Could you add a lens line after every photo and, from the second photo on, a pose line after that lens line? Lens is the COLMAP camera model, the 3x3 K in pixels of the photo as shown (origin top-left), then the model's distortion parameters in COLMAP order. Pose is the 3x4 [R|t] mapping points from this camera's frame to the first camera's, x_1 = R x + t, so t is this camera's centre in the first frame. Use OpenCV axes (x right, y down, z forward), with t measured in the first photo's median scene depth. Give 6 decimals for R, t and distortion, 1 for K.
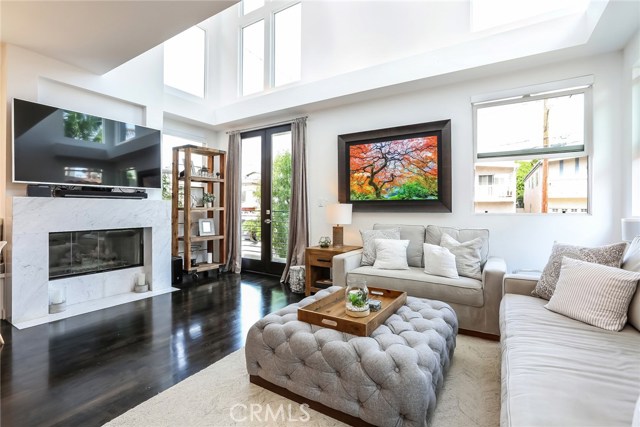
lens RADIAL K [[298.2, 0, 318.8], [0, 298.2, 205.4], [0, 0, 1]] dist [-0.013503, 0.000429]
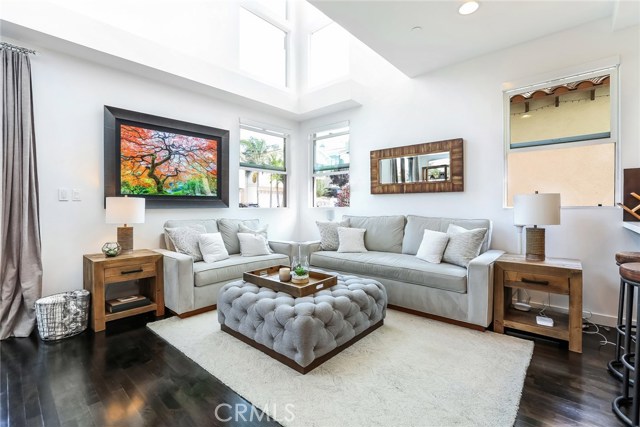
lens RADIAL K [[299.9, 0, 323.0], [0, 299.9, 206.0], [0, 0, 1]] dist [0.000015, 0.000566]
pose [[0.158641, -0.005742, 0.987320, -0.633056], [-0.002809, 0.999976, 0.006267, 0.008620], [-0.987332, -0.003767, 0.158621, 0.374340]]
